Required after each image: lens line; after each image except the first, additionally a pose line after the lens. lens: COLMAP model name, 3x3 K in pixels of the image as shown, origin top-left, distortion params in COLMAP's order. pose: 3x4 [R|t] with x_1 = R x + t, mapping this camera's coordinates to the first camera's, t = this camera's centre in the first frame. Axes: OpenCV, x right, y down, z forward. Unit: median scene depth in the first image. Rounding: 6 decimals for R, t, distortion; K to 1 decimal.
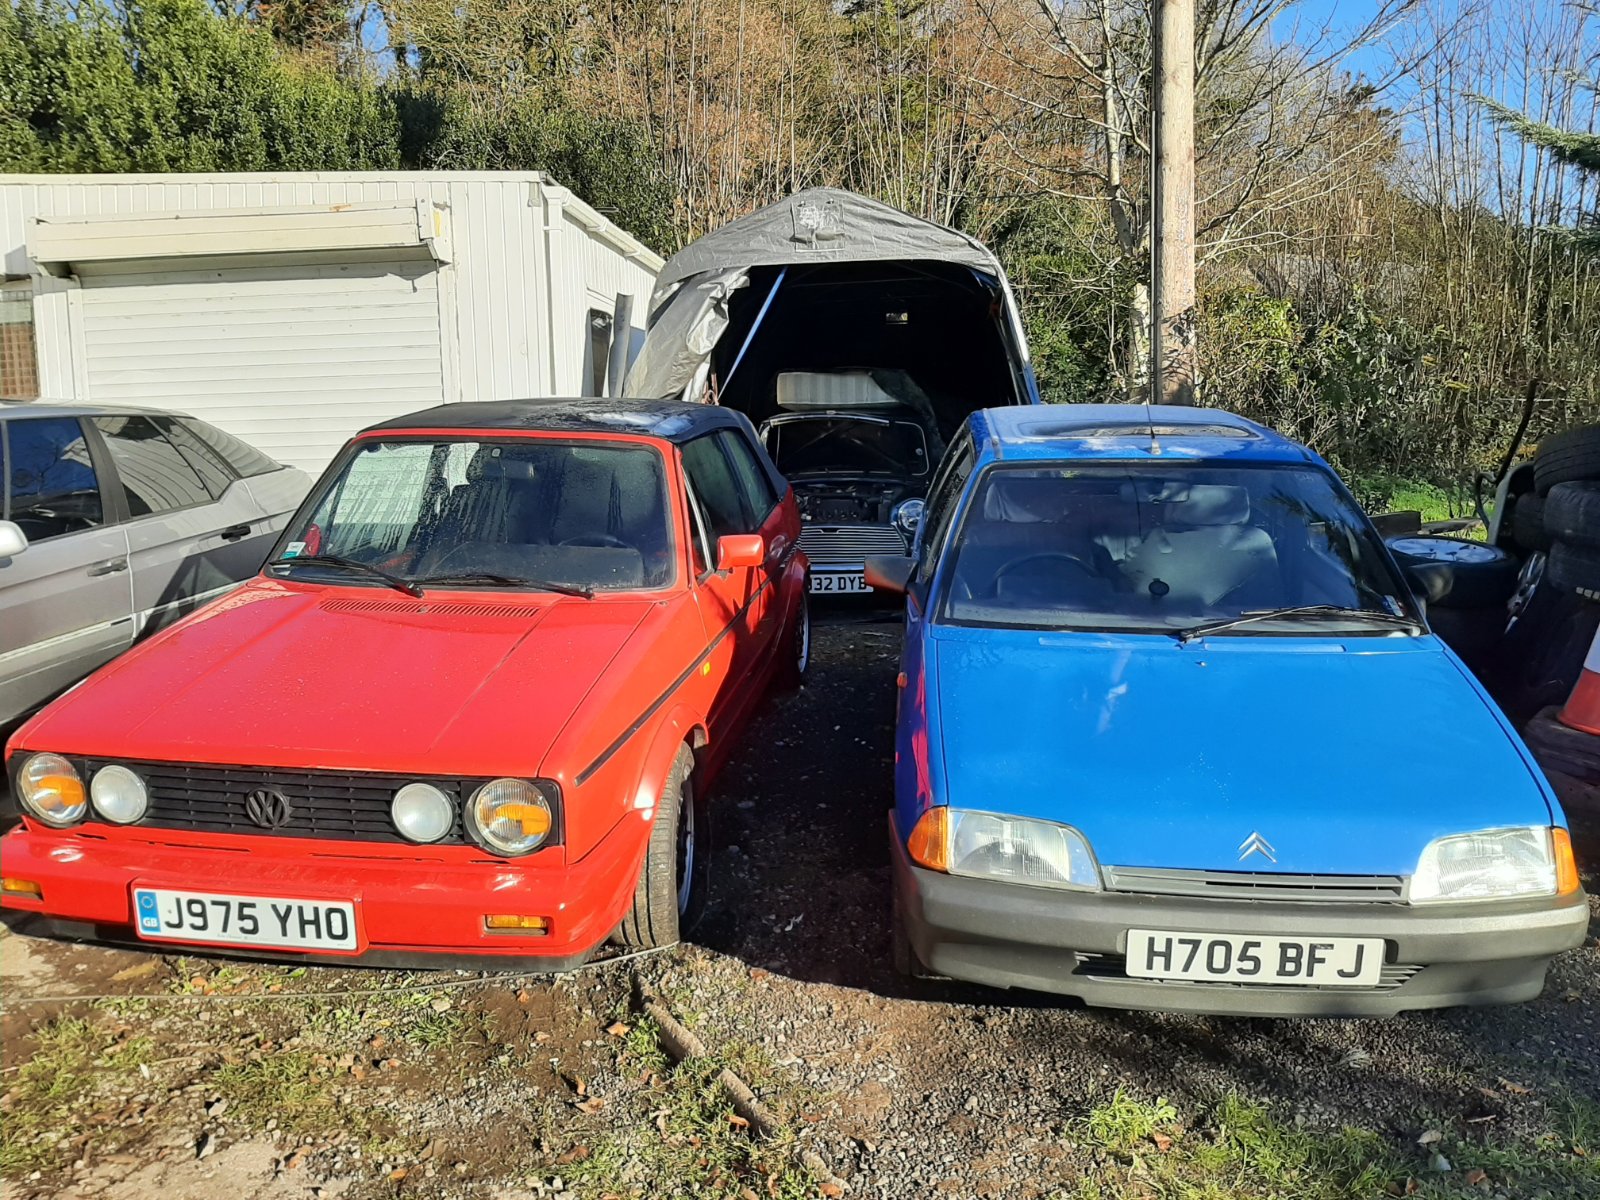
lens RADIAL K [[1231.1, 0, 833.0], [0, 1231.1, 600.2], [0, 0, 1]] dist [0.043655, -0.081015]
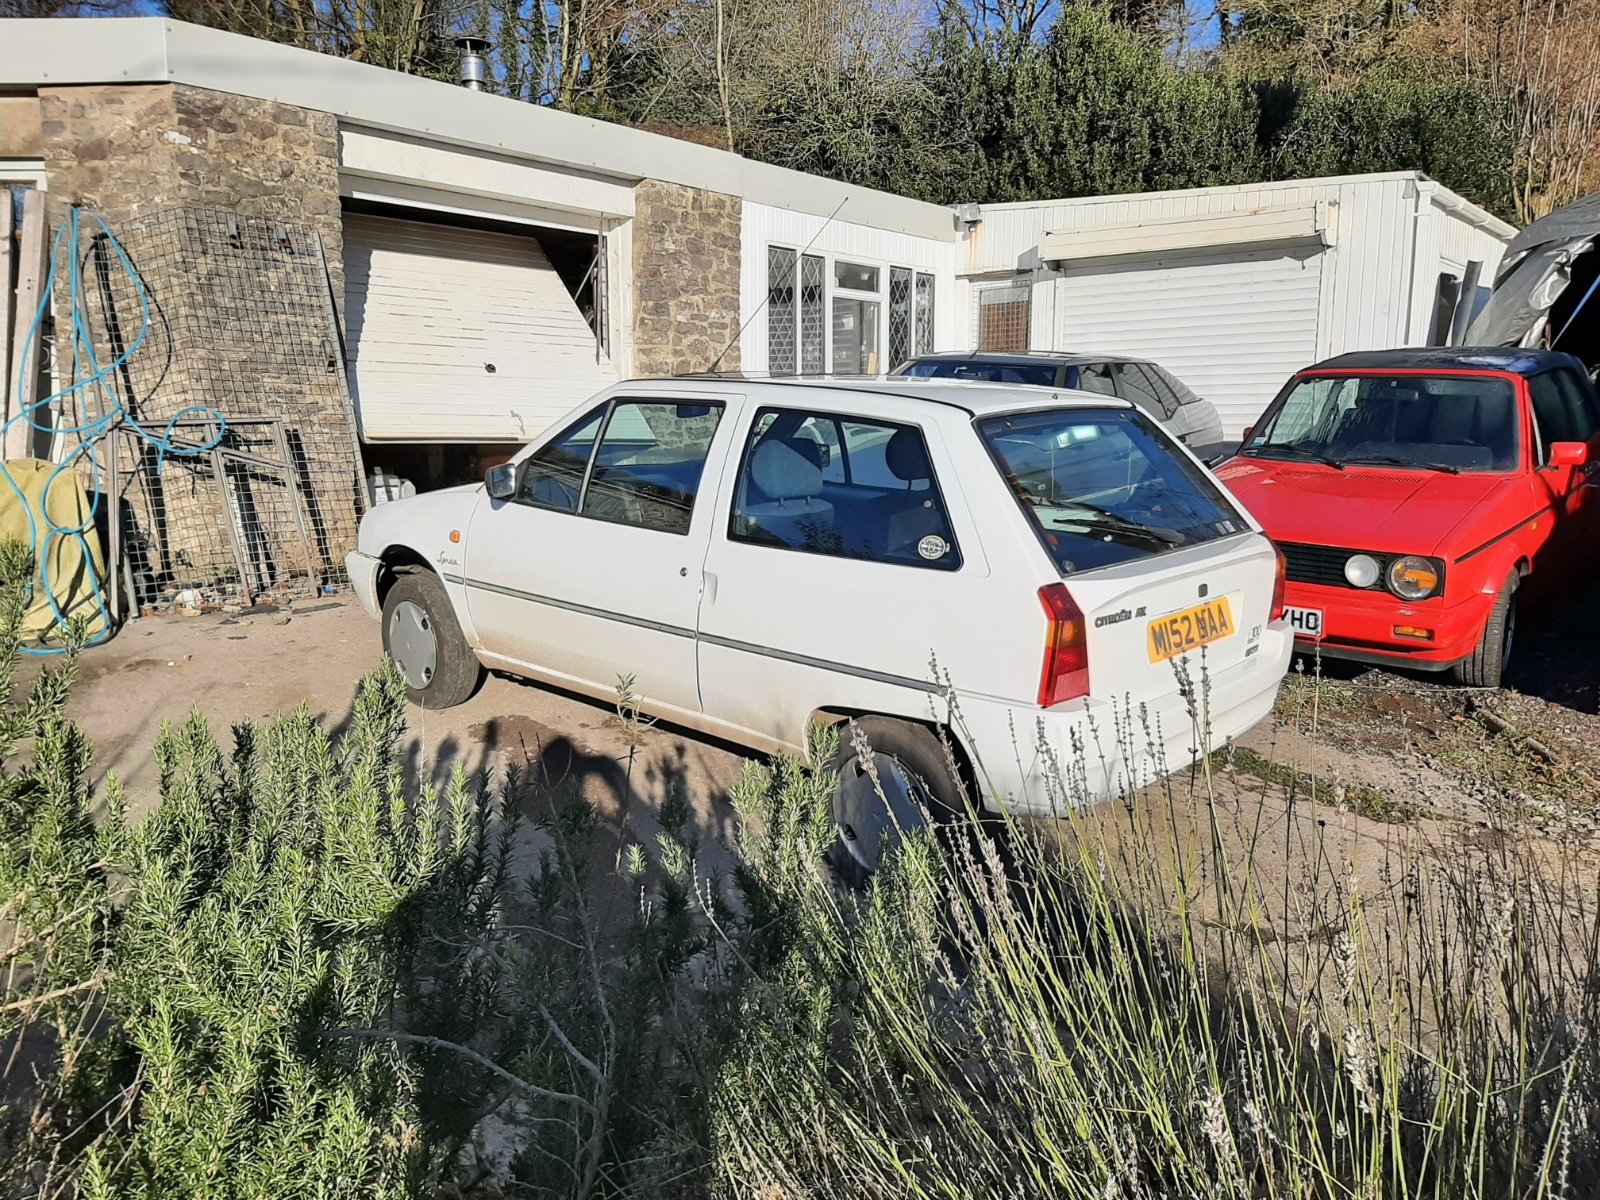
lens RADIAL K [[1231.1, 0, 833.0], [0, 1231.1, 600.2], [0, 0, 1]] dist [0.043655, -0.081015]
pose [[0.826631, 0.100675, -0.553665, 0.020233], [-0.079469, 0.994891, 0.062255, 0.067171], [0.557105, -0.007463, 0.830409, -0.415607]]
